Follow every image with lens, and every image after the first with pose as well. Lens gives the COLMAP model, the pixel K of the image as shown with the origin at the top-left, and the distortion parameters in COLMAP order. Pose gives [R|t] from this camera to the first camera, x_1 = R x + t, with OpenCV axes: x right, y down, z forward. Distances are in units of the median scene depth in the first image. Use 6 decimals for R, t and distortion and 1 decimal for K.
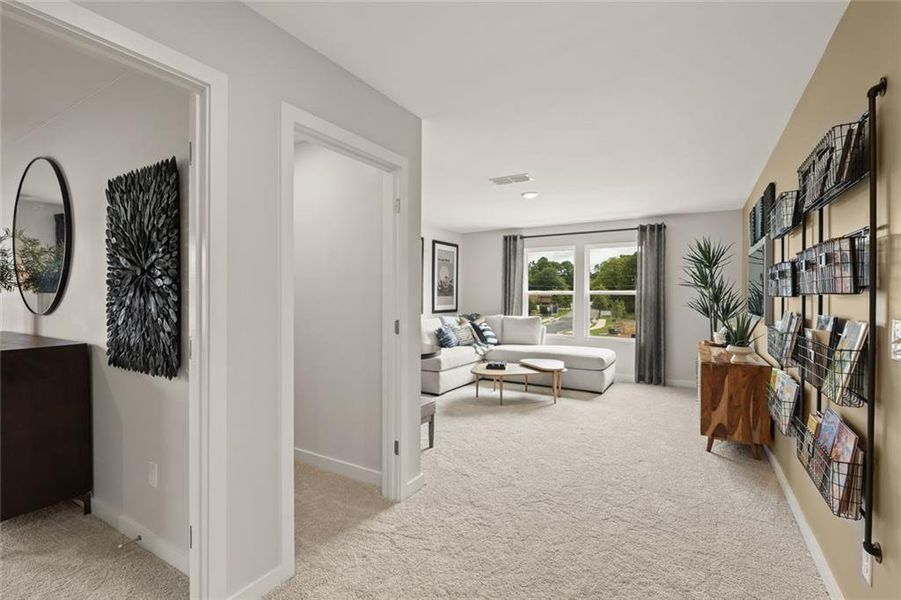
lens RADIAL K [[415.1, 0, 451.6], [0, 415.1, 299.5], [0, 0, 1]] dist [0.003455, 0.000228]
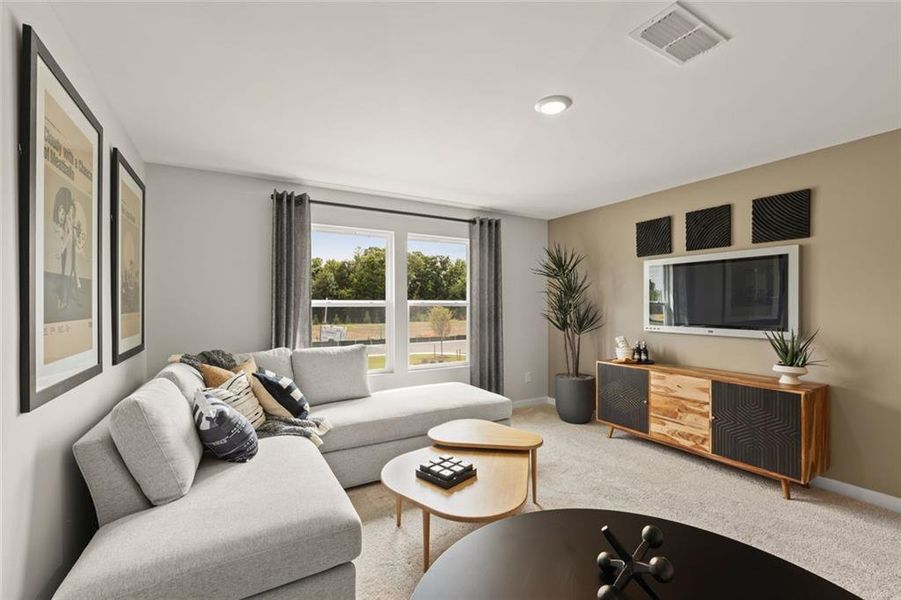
lens RADIAL K [[385.3, 0, 449.5], [0, 385.3, 305.8], [0, 0, 1]] dist [0.000503, 0.000761]
pose [[0.488861, -0.008536, 0.872320, -0.197166], [0.010995, 0.999933, 0.003624, -0.013863], [-0.872292, 0.007819, 0.488922, 0.643189]]
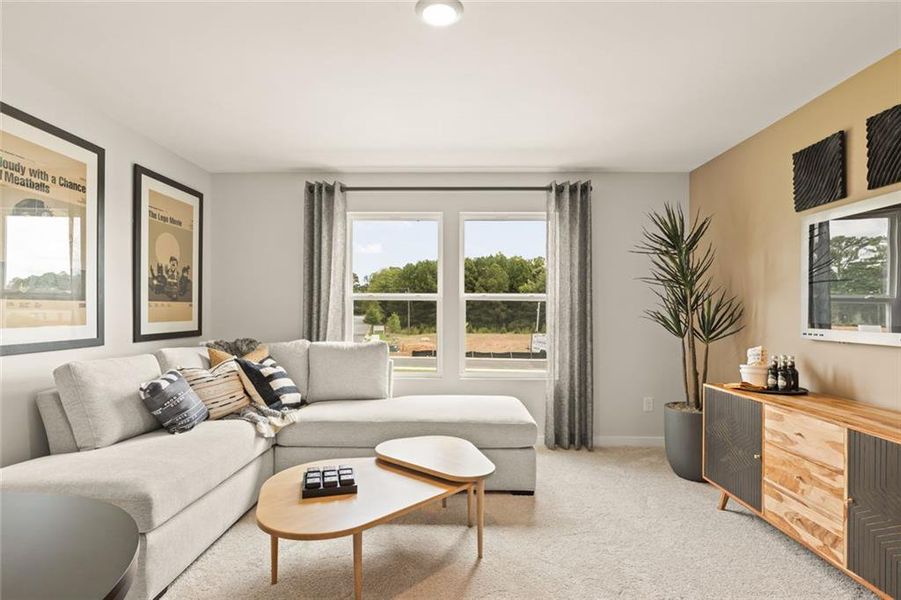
lens RADIAL K [[460.2, 0, 452.3], [0, 460.2, 313.4], [0, 0, 1]] dist [-0.000419, 0.001369]
pose [[0.864394, -0.004110, 0.502799, -0.002850], [0.004615, 0.999989, 0.000241, 0.006471], [-0.502794, 0.002112, 0.864403, 0.471218]]
